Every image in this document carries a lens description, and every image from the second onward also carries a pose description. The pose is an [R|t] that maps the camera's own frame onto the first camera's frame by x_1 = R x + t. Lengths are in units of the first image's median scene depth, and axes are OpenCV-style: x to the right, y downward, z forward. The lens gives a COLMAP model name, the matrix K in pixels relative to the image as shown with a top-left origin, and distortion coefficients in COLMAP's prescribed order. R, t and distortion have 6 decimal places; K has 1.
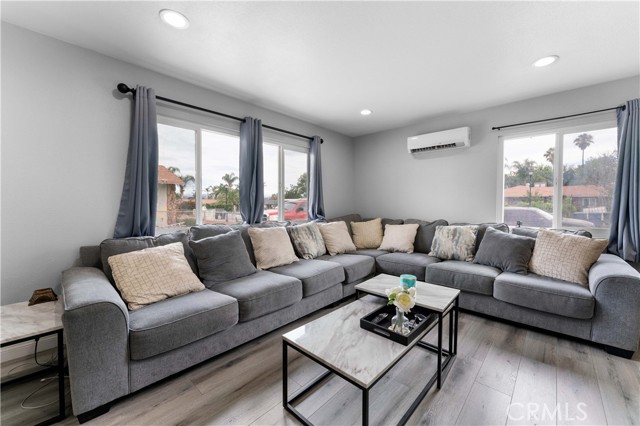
lens RADIAL K [[251.8, 0, 317.7], [0, 251.8, 209.9], [0, 0, 1]] dist [0.004062, -0.000047]
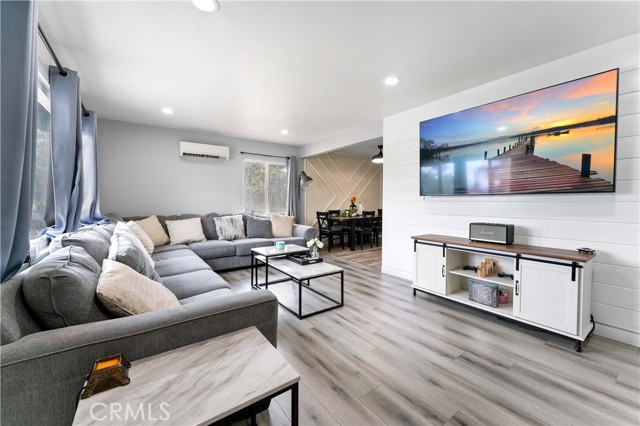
lens RADIAL K [[251.8, 0, 320.2], [0, 251.8, 208.3], [0, 0, 1]] dist [0.004062, -0.000047]
pose [[0.190258, -0.030676, 0.981255, -0.766223], [0.033442, 0.999134, 0.024751, 0.001795], [-0.981164, 0.028106, 0.191119, 0.234956]]
